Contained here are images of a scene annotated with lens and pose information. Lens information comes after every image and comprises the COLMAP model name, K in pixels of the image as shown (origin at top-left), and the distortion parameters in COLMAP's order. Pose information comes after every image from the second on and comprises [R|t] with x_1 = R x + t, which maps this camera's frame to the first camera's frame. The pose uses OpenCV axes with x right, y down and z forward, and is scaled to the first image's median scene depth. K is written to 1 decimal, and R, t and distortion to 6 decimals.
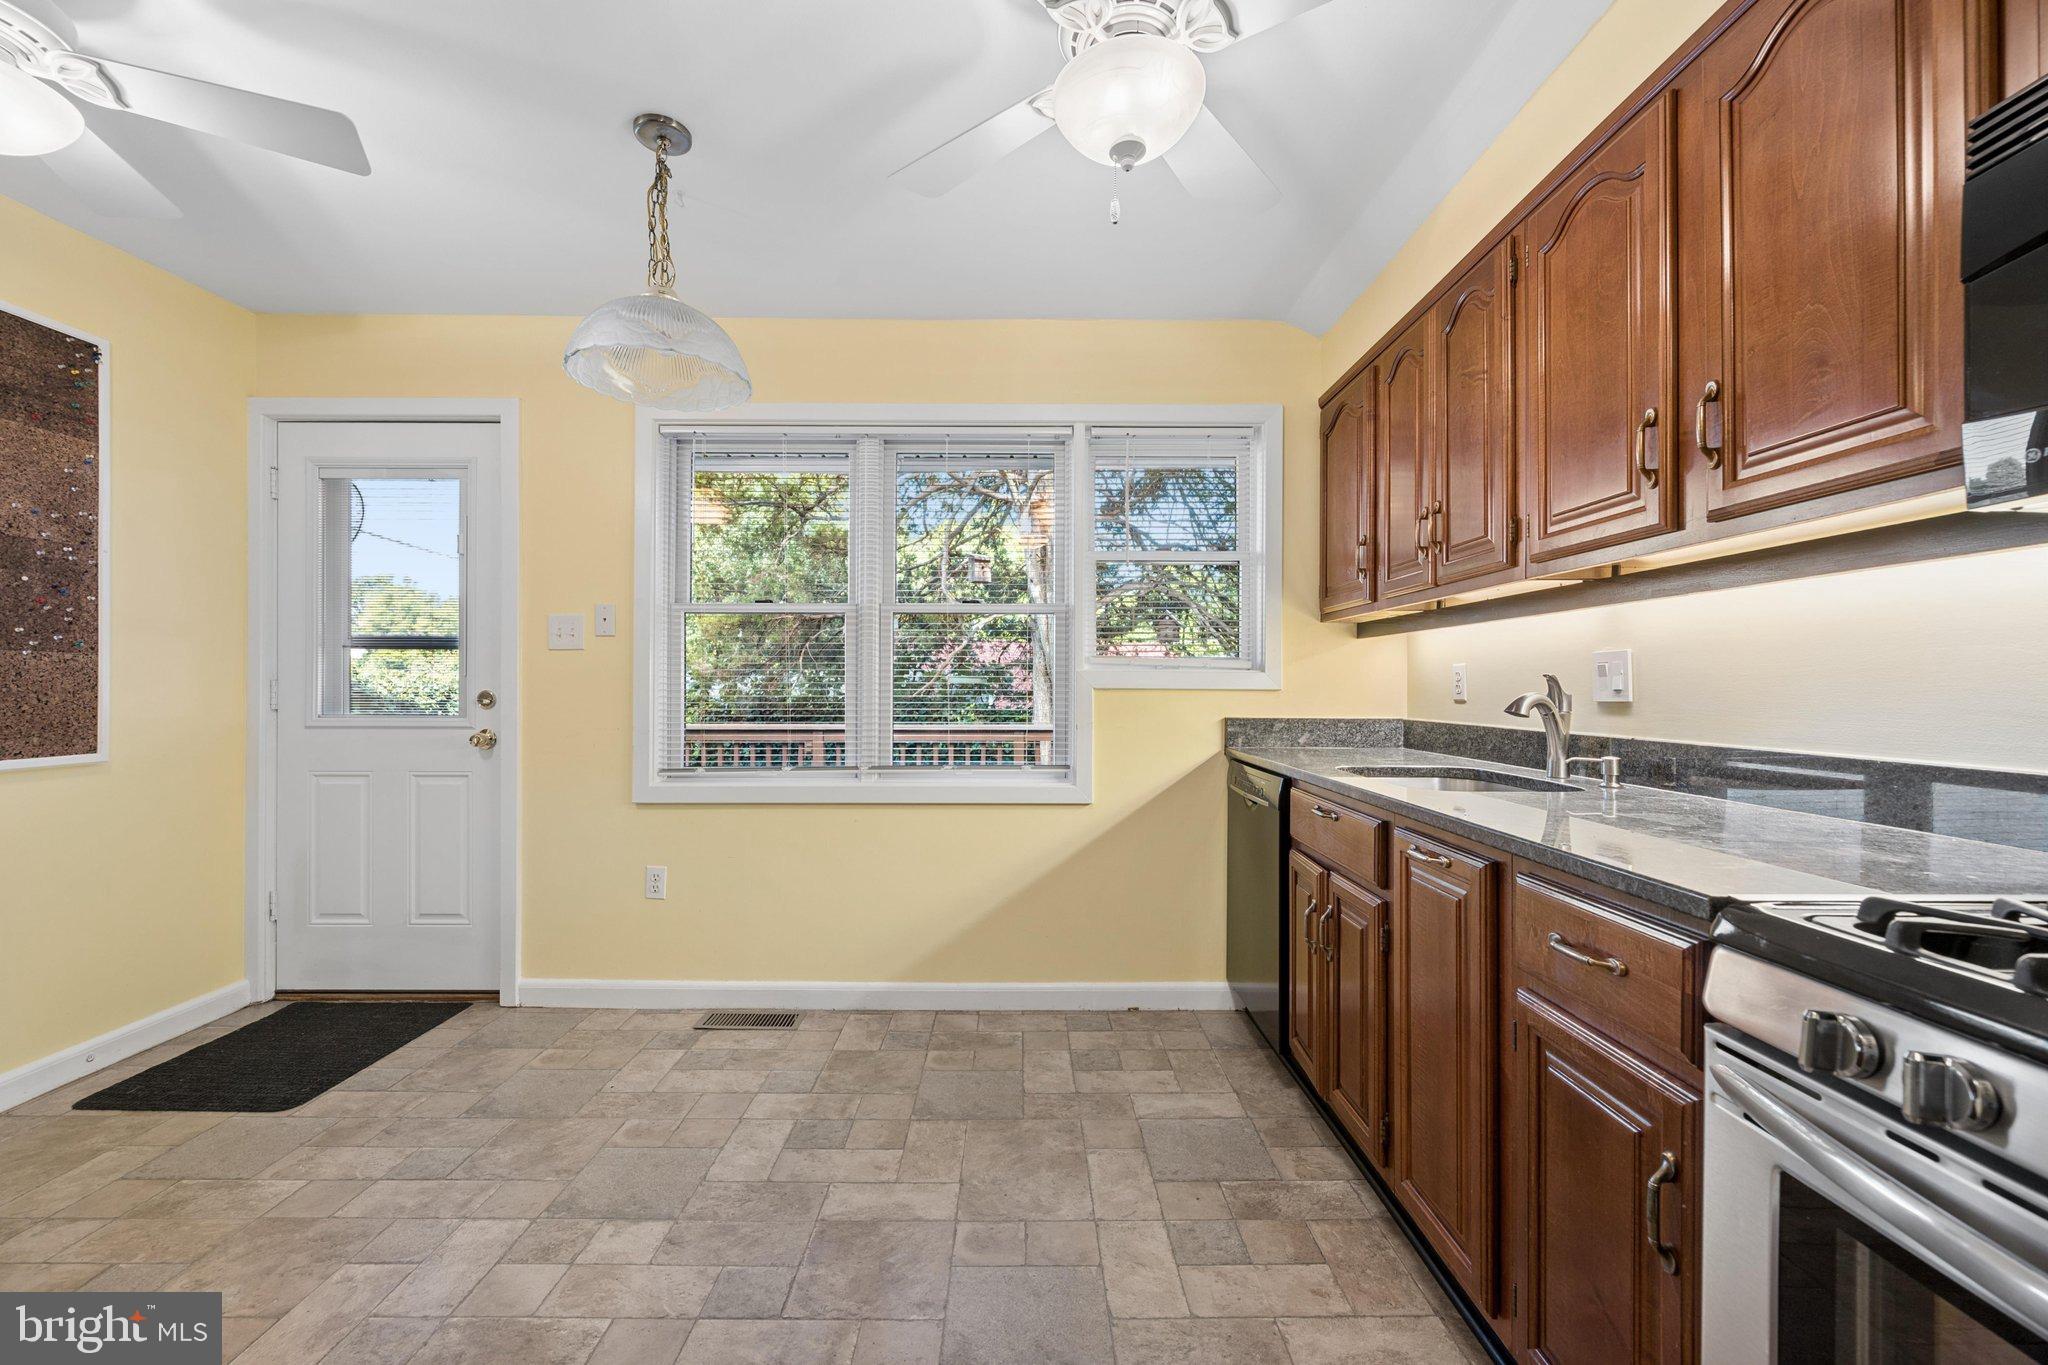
lens RADIAL K [[800.2, 0, 1018.4], [0, 800.2, 676.6], [0, 0, 1]] dist [-0.003942, 0.000485]
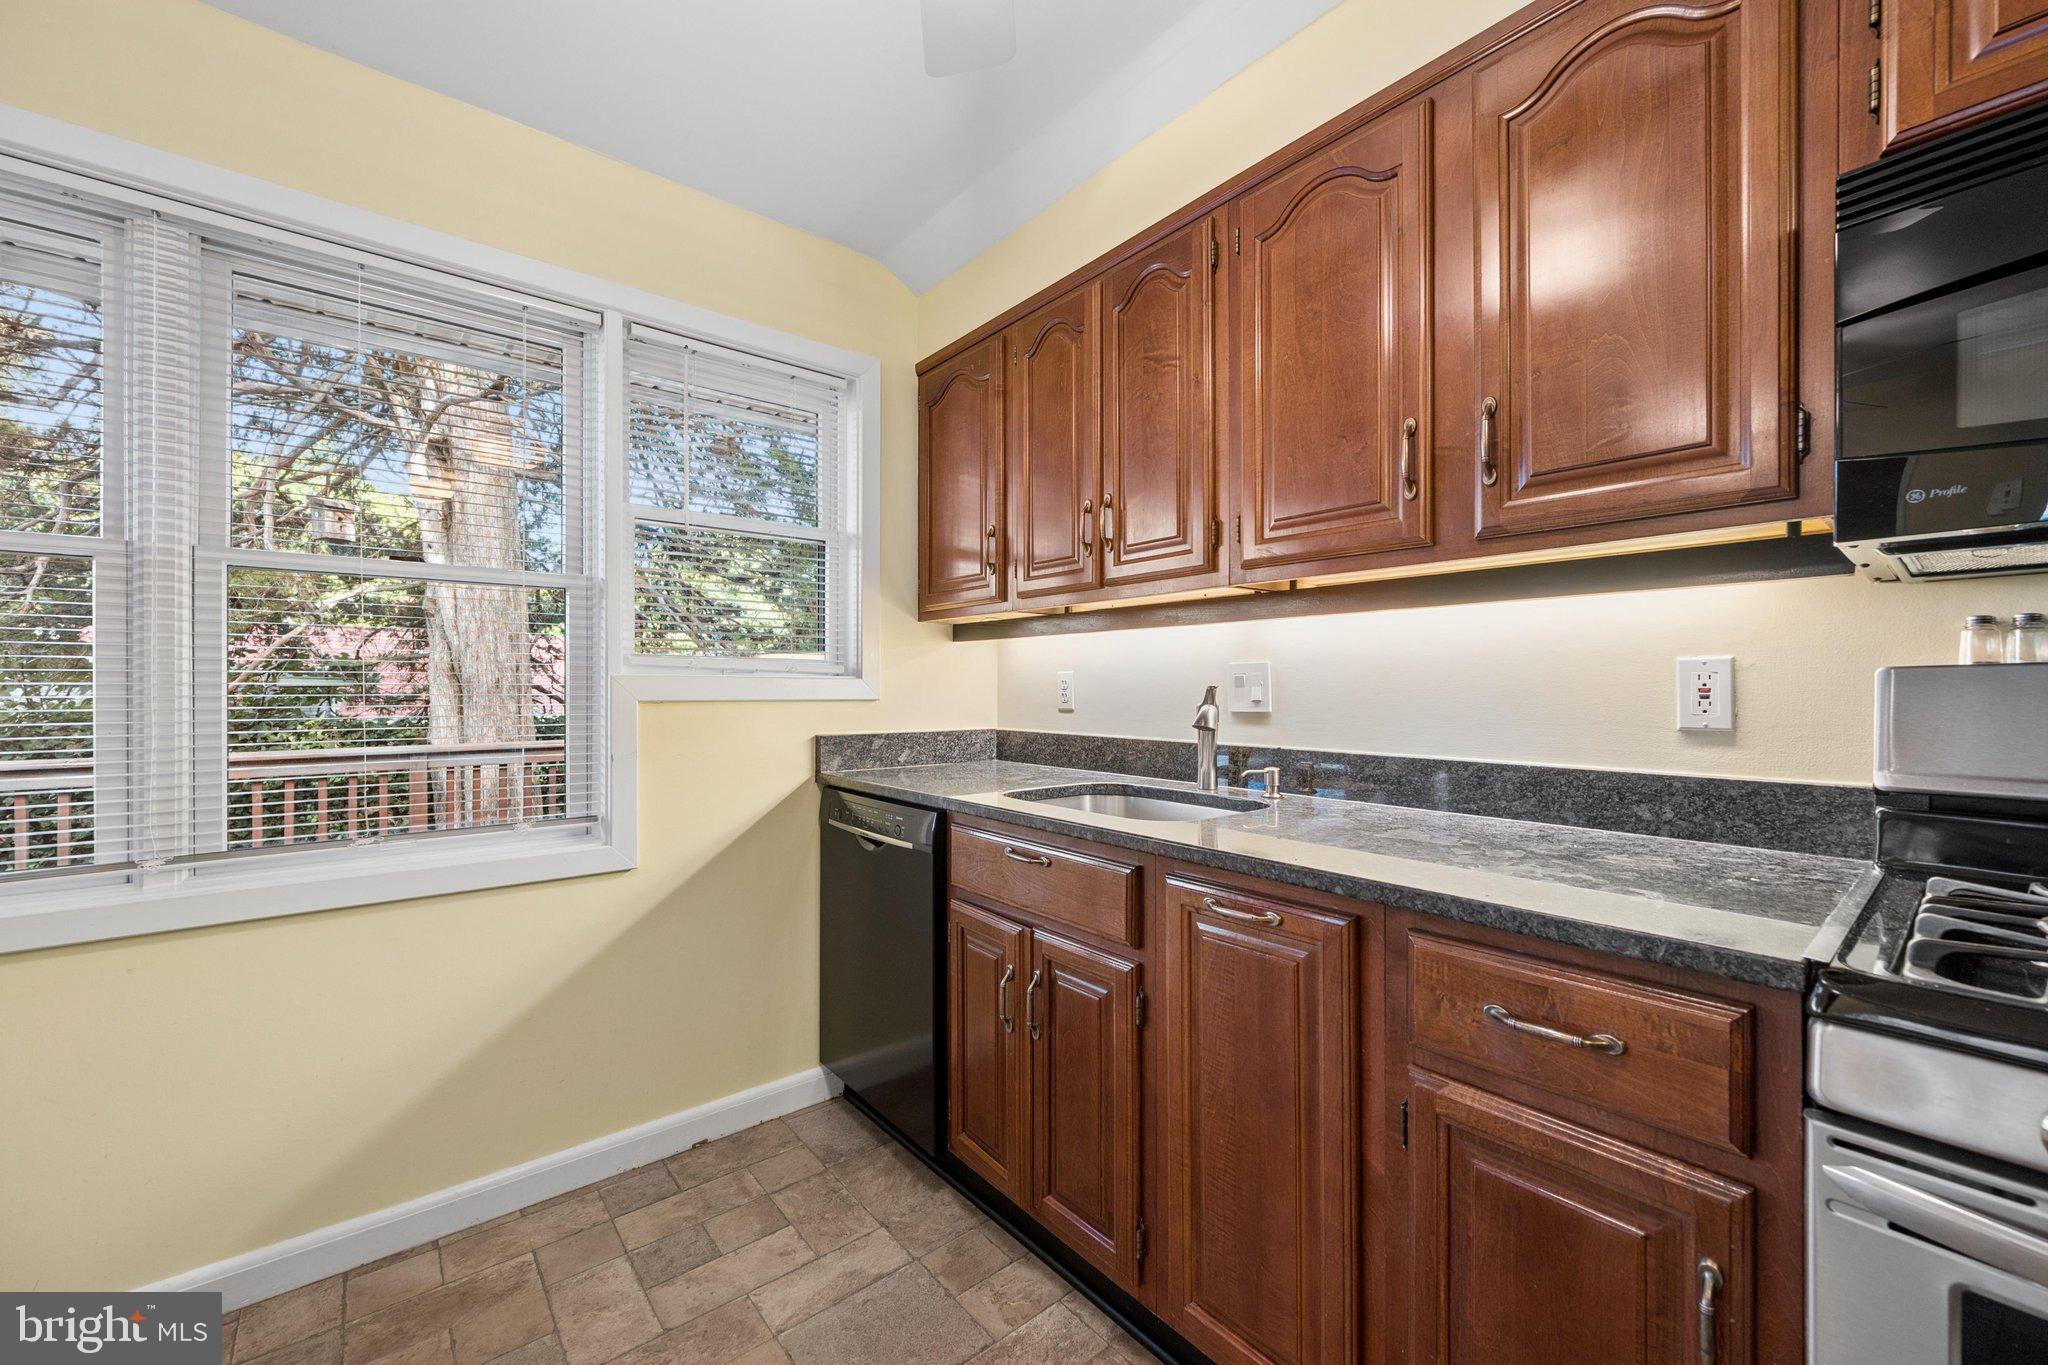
lens RADIAL K [[800.2, 0, 1023.3], [0, 800.2, 684.0], [0, 0, 1]] dist [-0.003942, 0.000485]
pose [[0.768487, -0.001166, 0.639864, -0.103509], [-0.005110, 0.999955, 0.007960, -0.008343], [-0.639845, -0.009387, 0.768447, 0.288188]]
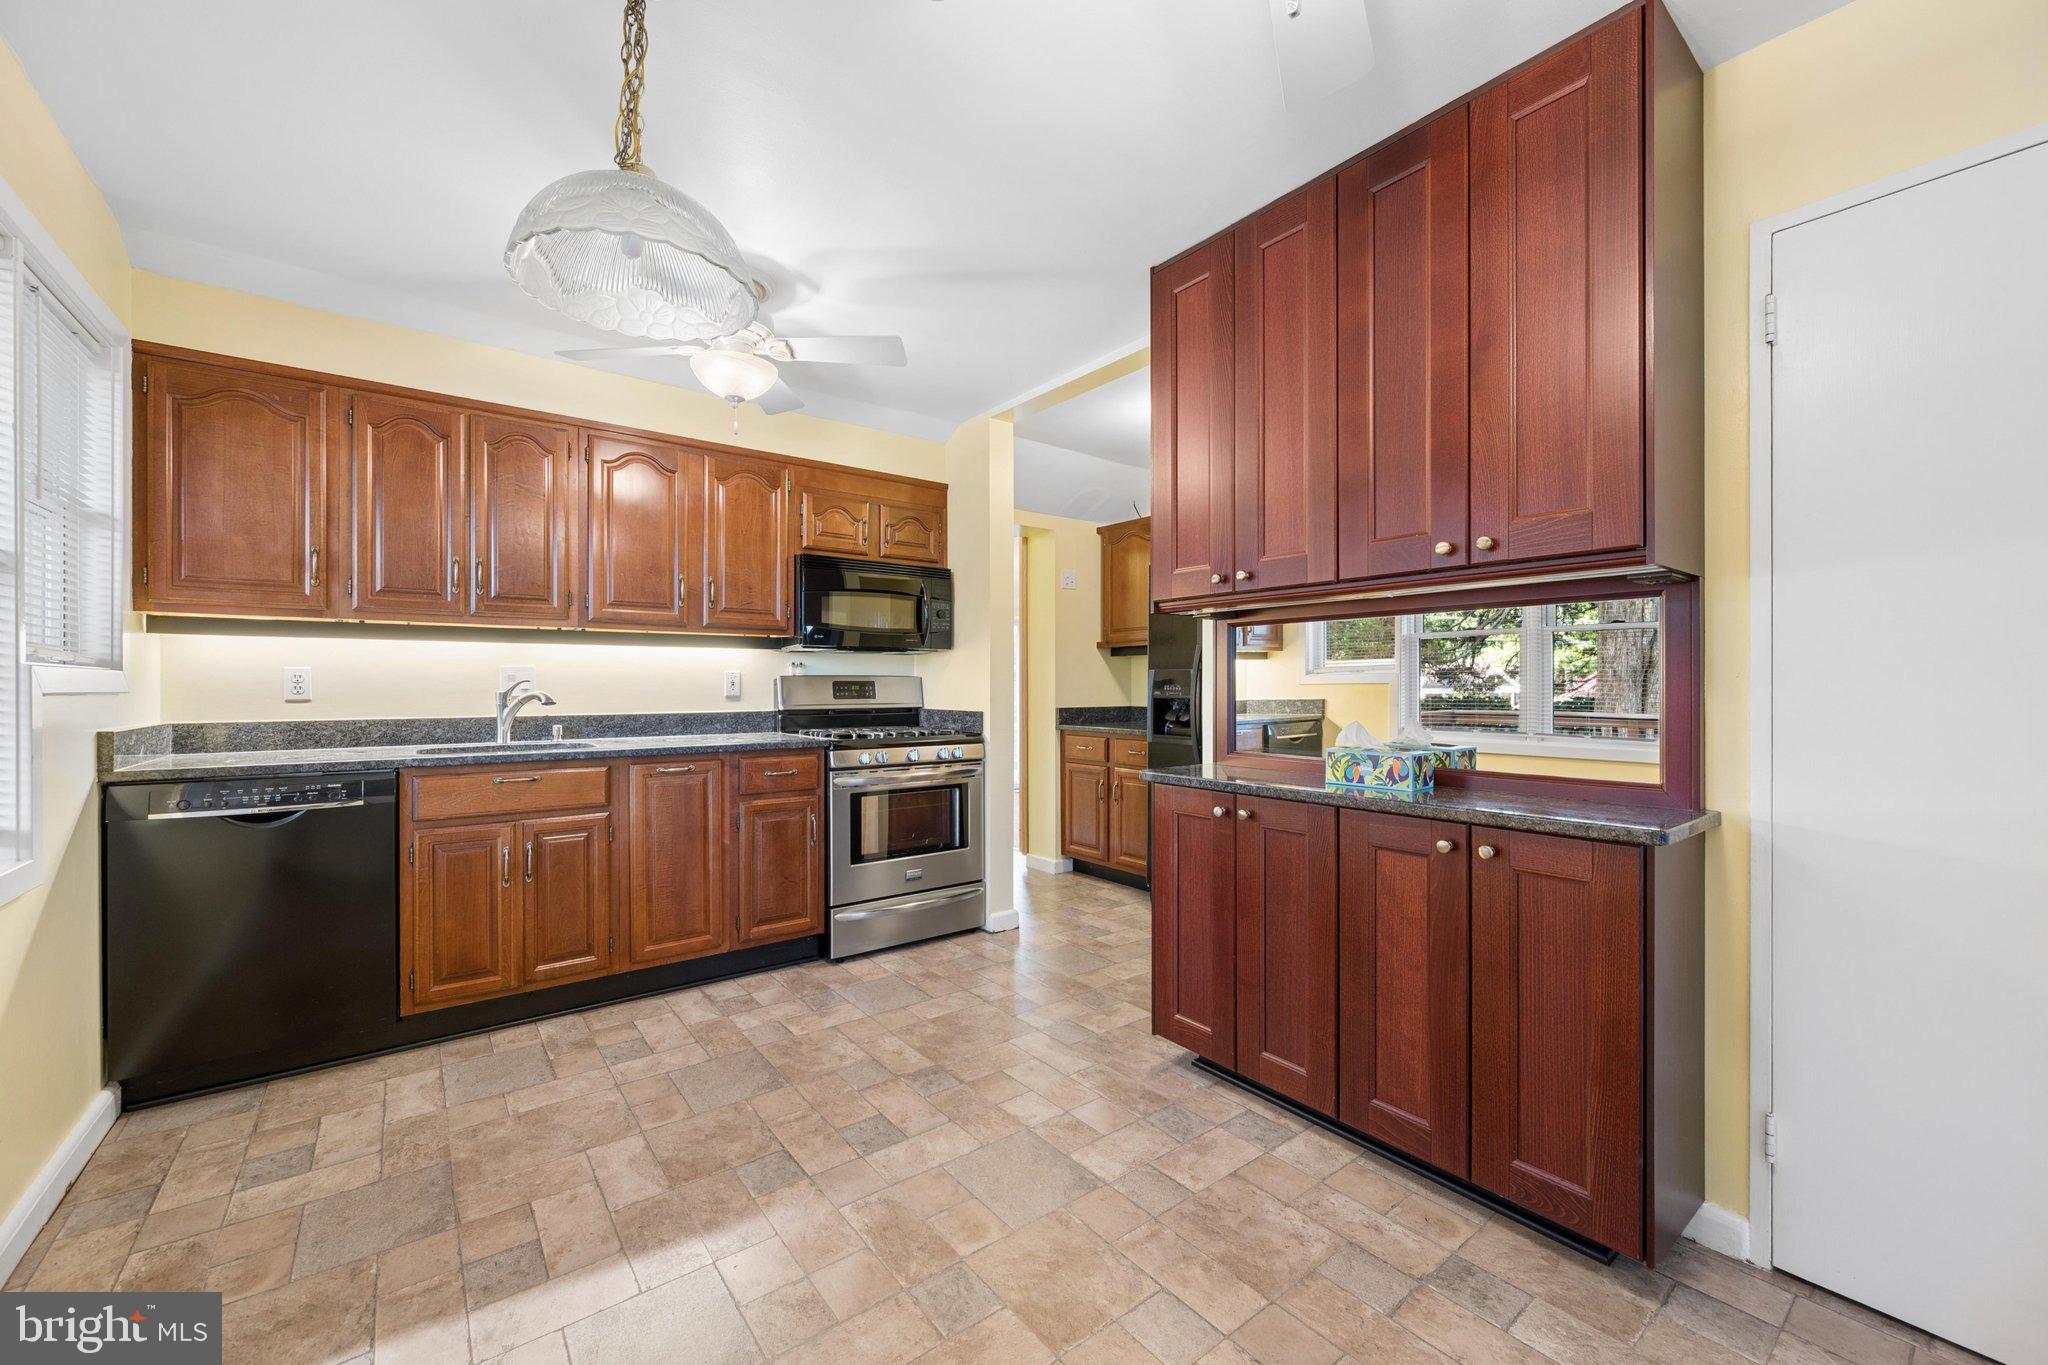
lens RADIAL K [[800.2, 0, 1025.6], [0, 800.2, 687.9], [0, 0, 1]] dist [-0.003942, 0.000485]
pose [[-0.614284, -0.004135, 0.789074, -0.932863], [-0.009216, 0.999956, -0.001935, 0.005123], [-0.789031, -0.008461, -0.614295, 0.870259]]
